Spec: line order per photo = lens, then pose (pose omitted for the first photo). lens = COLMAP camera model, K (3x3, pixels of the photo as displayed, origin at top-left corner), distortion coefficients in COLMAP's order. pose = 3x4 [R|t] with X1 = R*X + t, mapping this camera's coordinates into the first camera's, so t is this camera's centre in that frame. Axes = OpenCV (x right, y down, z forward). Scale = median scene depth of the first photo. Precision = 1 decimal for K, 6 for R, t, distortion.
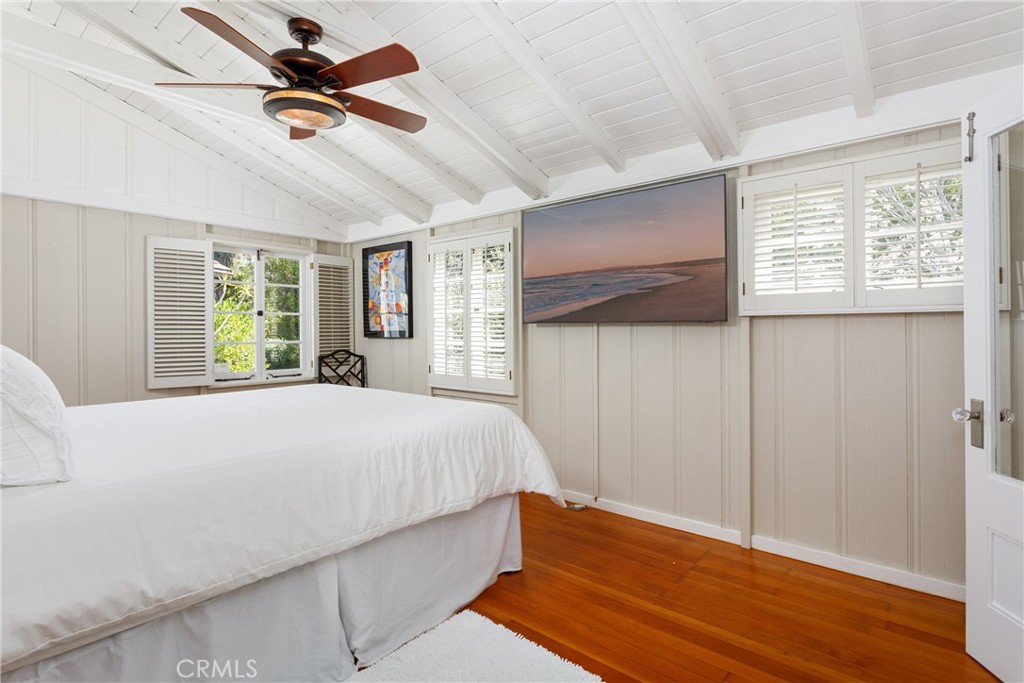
lens RADIAL K [[506.2, 0, 513.1], [0, 506.2, 329.2], [0, 0, 1]] dist [-0.006466, -0.001196]
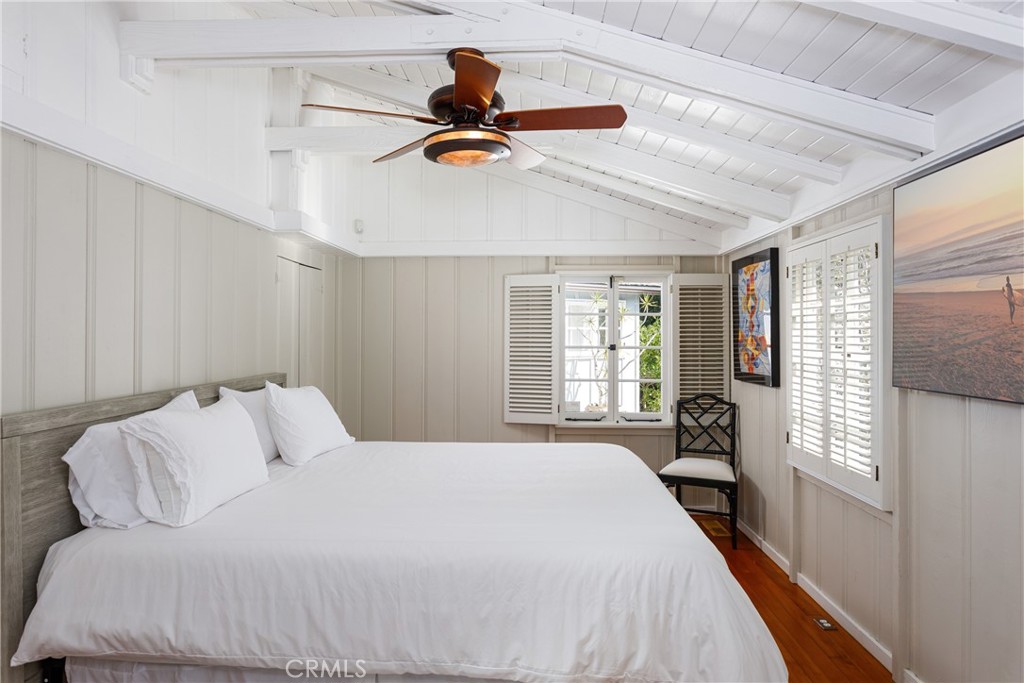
lens RADIAL K [[603.8, 0, 513.2], [0, 603.8, 334.1], [0, 0, 1]] dist [-0.014992, 0.000878]
pose [[0.603346, 0.002589, -0.797475, 0.232538], [-0.003246, 0.999994, 0.000791, -0.053368], [0.797473, 0.002111, 0.603351, 0.209974]]
